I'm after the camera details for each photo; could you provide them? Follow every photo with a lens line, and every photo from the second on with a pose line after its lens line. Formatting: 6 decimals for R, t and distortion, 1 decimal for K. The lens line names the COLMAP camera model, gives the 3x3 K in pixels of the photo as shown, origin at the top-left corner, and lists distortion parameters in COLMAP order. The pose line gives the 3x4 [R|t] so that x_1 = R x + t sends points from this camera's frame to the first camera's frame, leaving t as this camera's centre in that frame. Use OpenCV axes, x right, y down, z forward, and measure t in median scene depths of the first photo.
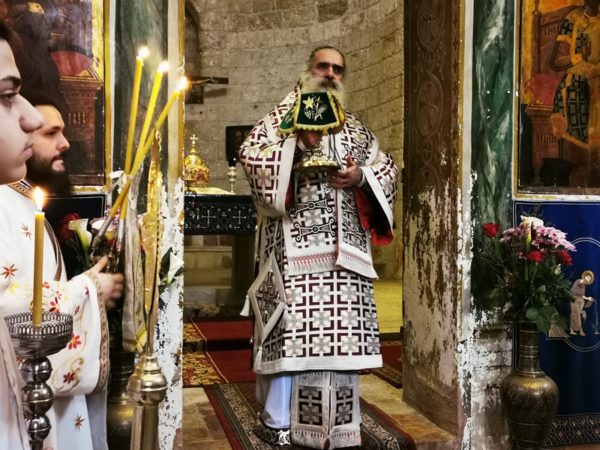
lens RADIAL K [[684.7, 0, 299.3], [0, 684.7, 223.7], [0, 0, 1]] dist [-0.011455, 0.000000]
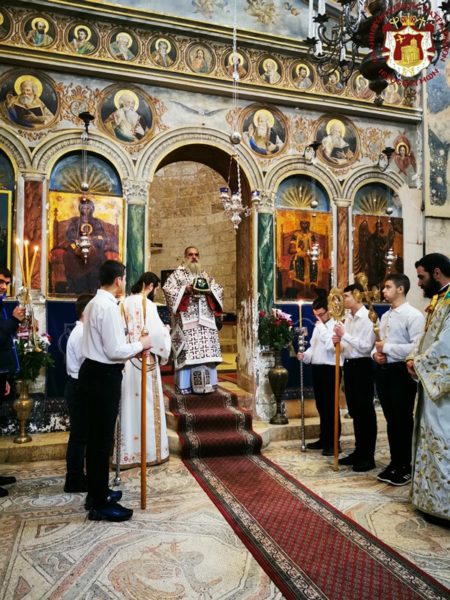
lens RADIAL K [[467.7, 0, 225.1], [0, 467.7, 303.0], [0, 0, 1]] dist [0.049642, -0.023558]
pose [[0.999355, -0.005279, 0.035527, 0.060215], [0.007459, 0.998078, -0.061527, 0.073117], [-0.035134, 0.061752, 0.997473, -0.792274]]
